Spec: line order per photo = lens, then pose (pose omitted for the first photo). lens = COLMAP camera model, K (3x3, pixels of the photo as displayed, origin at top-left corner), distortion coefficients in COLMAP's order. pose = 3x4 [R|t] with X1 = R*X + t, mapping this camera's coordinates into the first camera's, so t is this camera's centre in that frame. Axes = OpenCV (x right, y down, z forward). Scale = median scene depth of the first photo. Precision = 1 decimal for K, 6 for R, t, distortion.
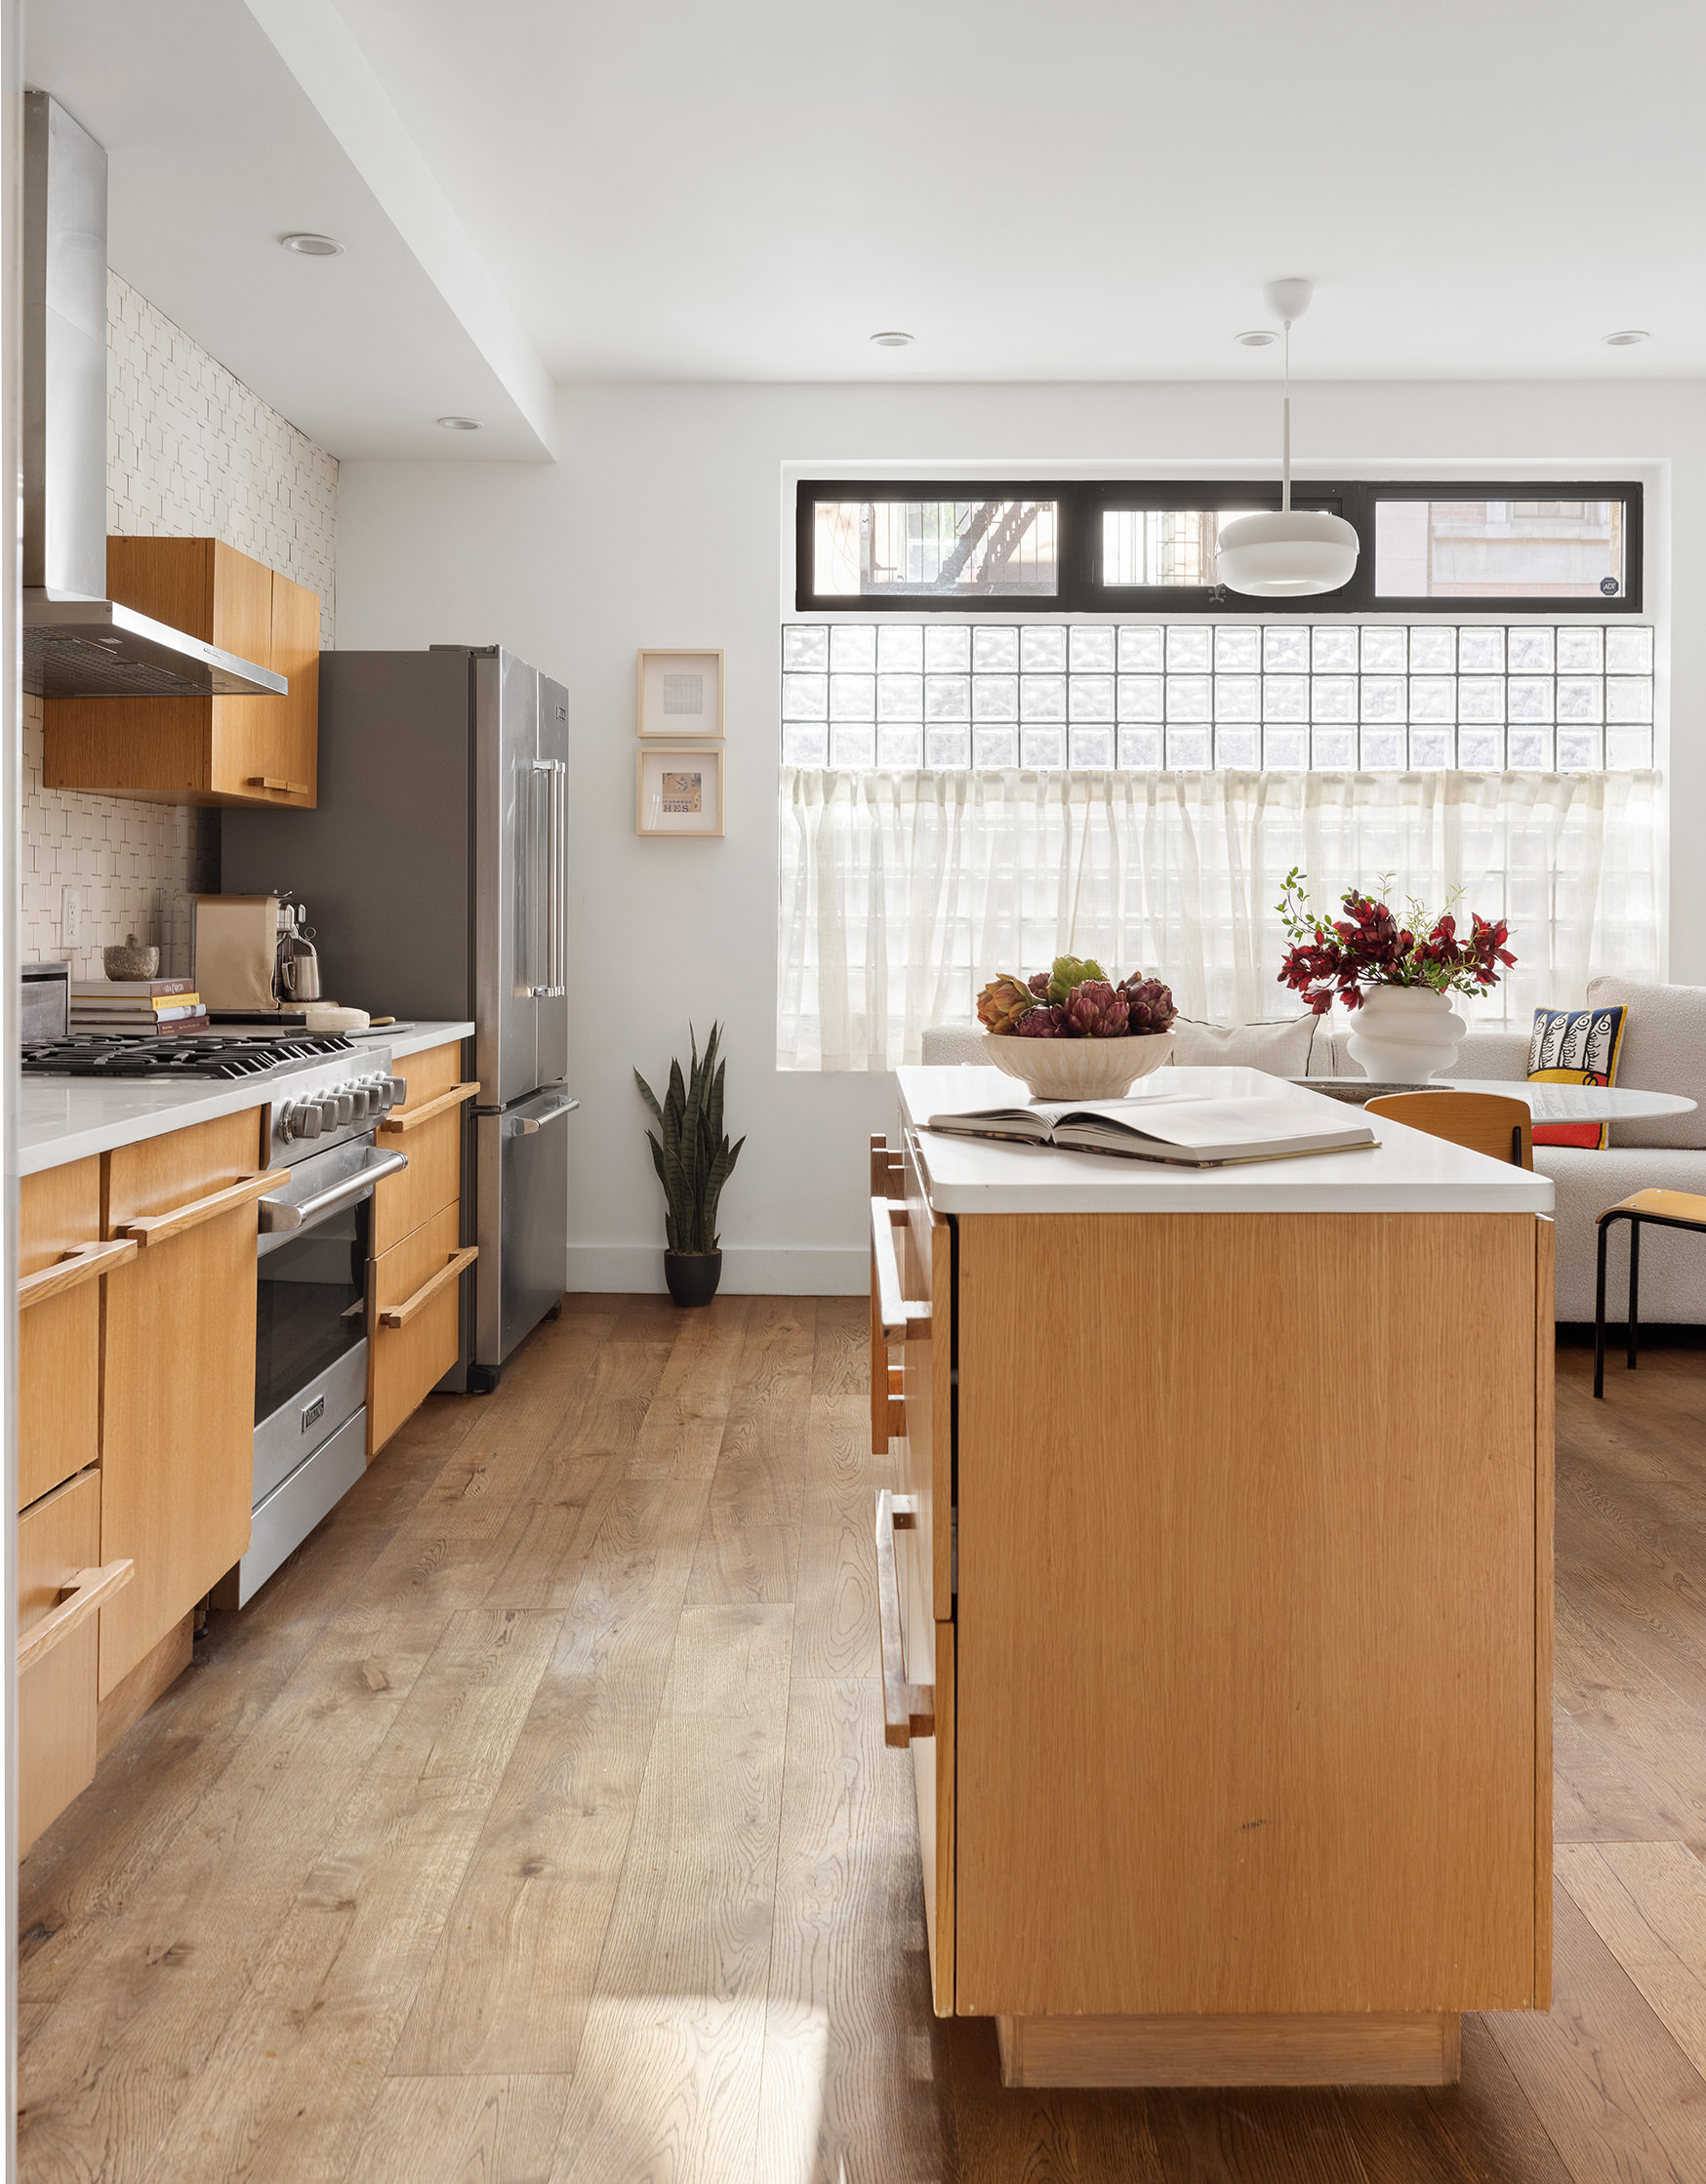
lens RADIAL K [[1589.0, 0, 853.2], [0, 1589.0, 1026.9], [0, 0, 1]] dist [-0.066880, 0.136781]
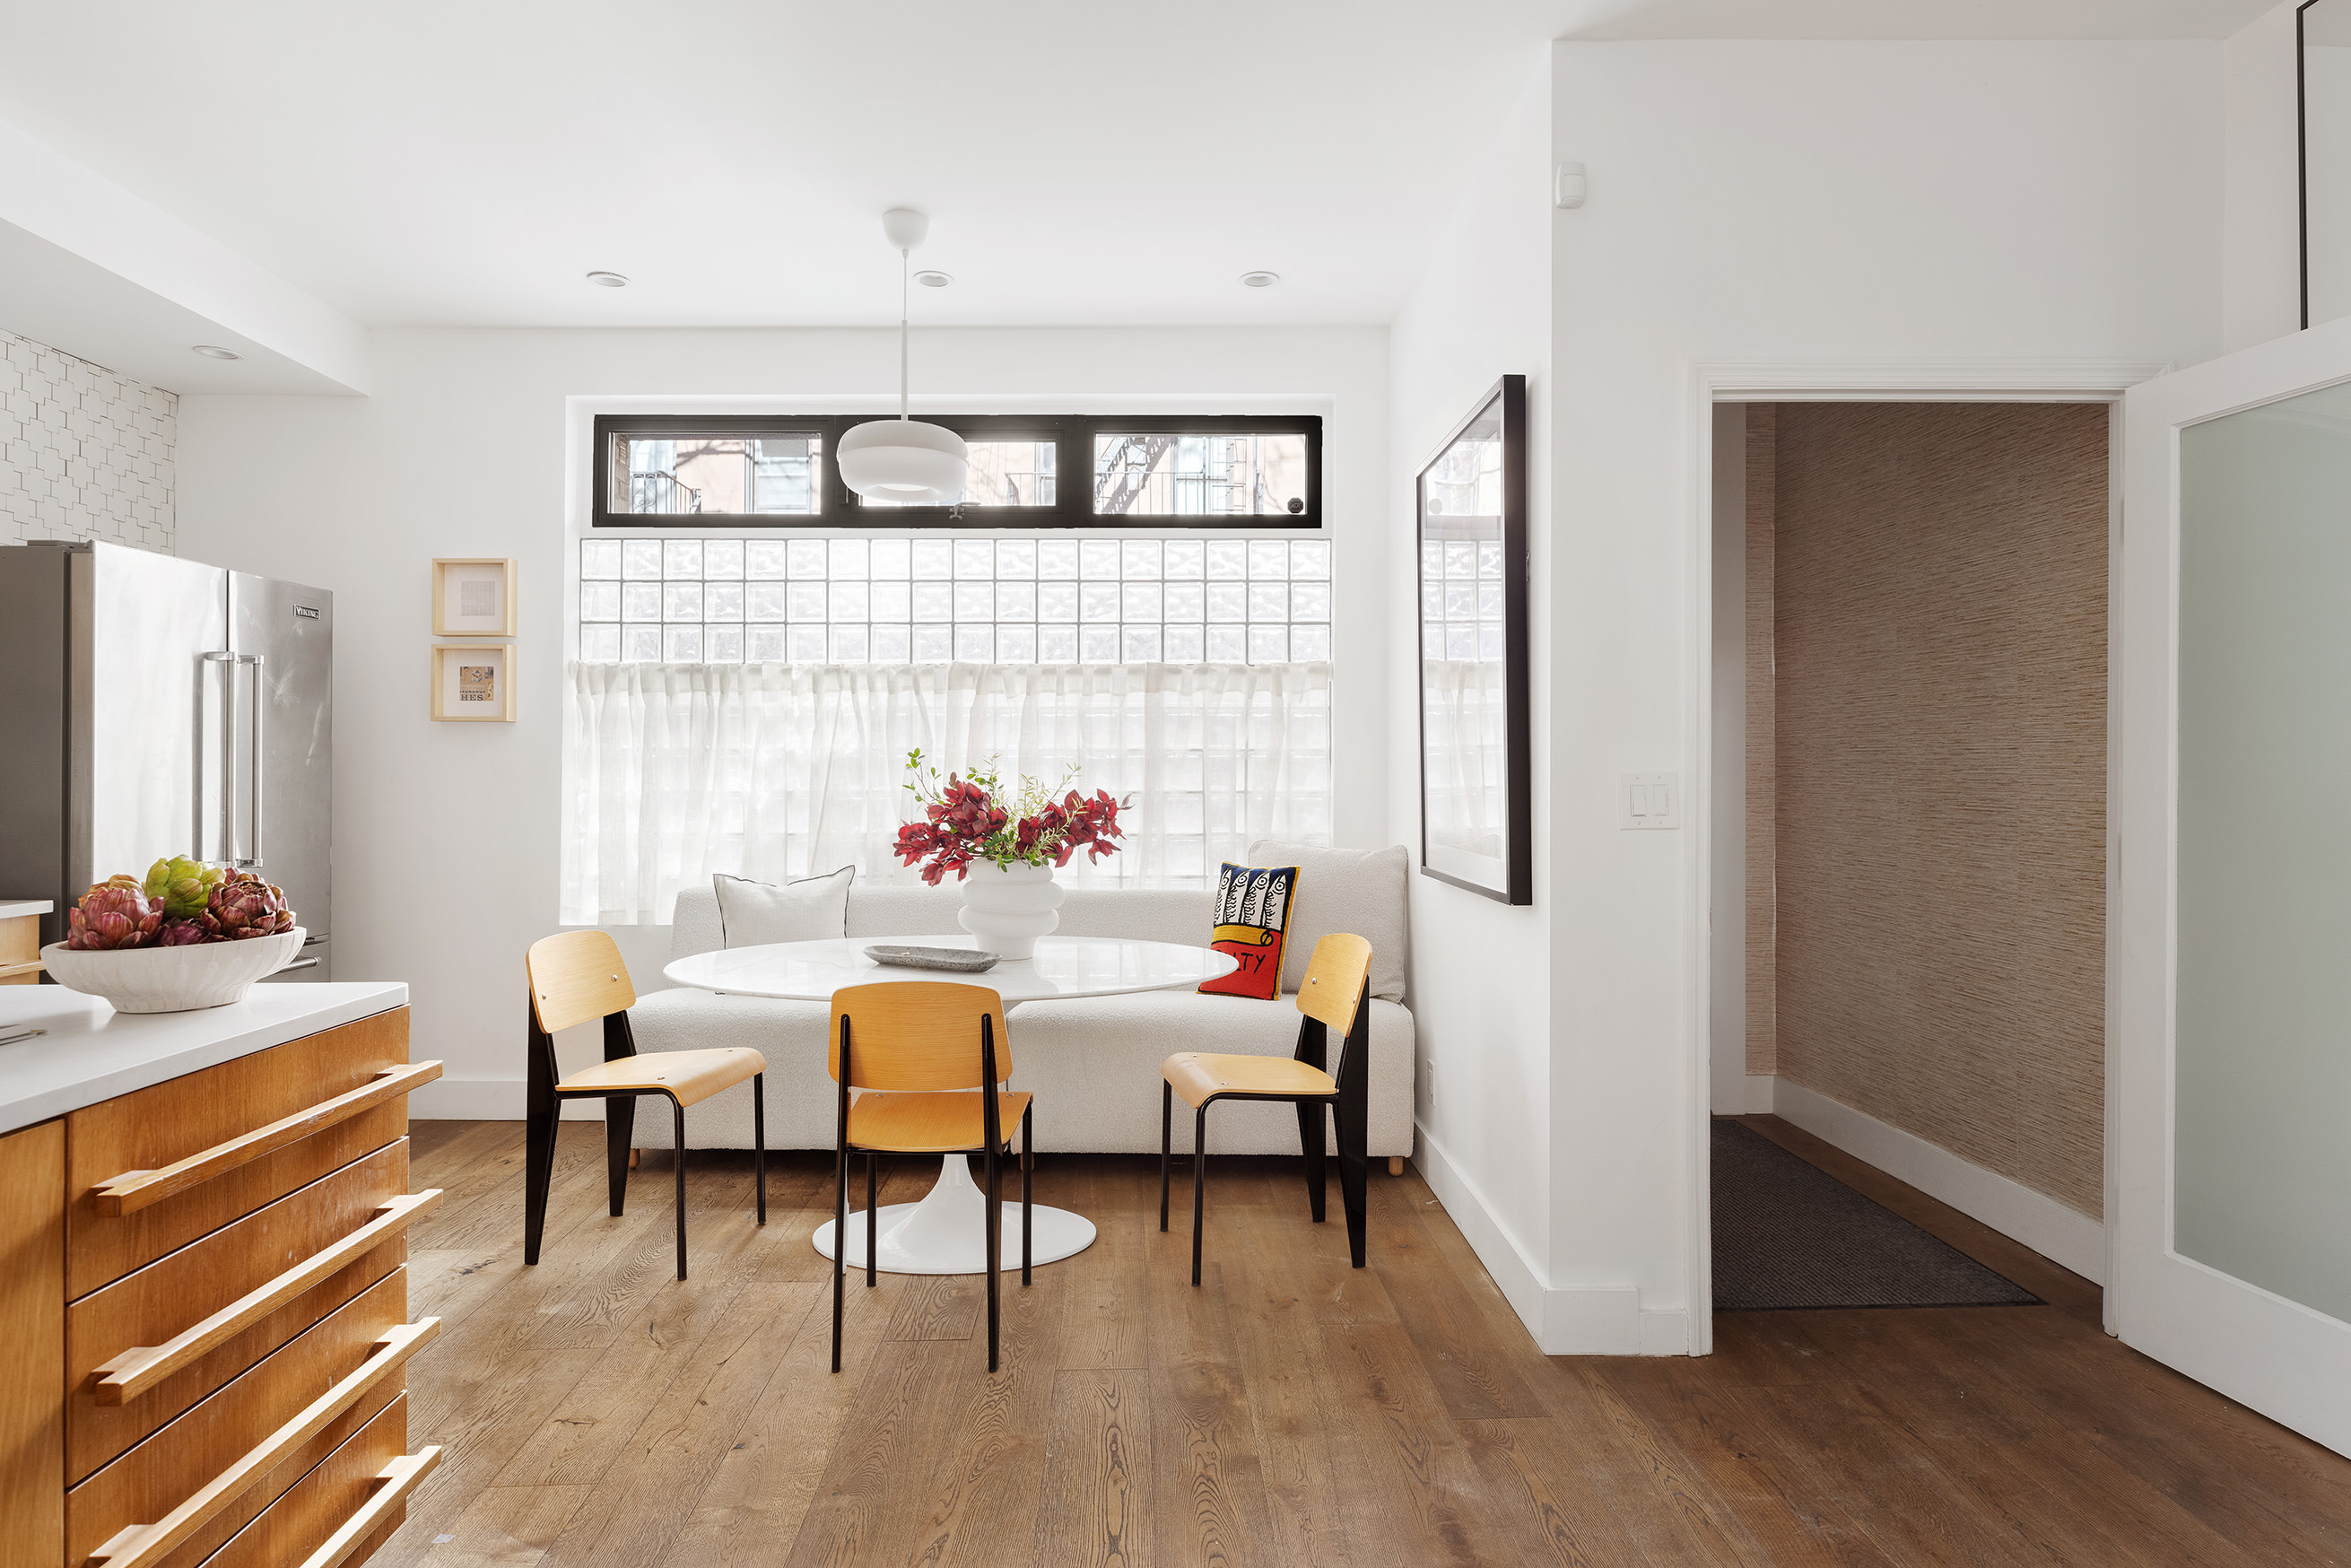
lens RADIAL K [[1358.3, 0, 1175.5], [0, 1358.3, 784.0], [0, 0, 1]] dist [0.000108, -0.000029]
pose [[0.999849, -0.001874, 0.017296, 0.375384], [0.003117, 0.997390, -0.072142, -0.003288], [-0.017116, 0.072185, 0.997244, 0.020043]]
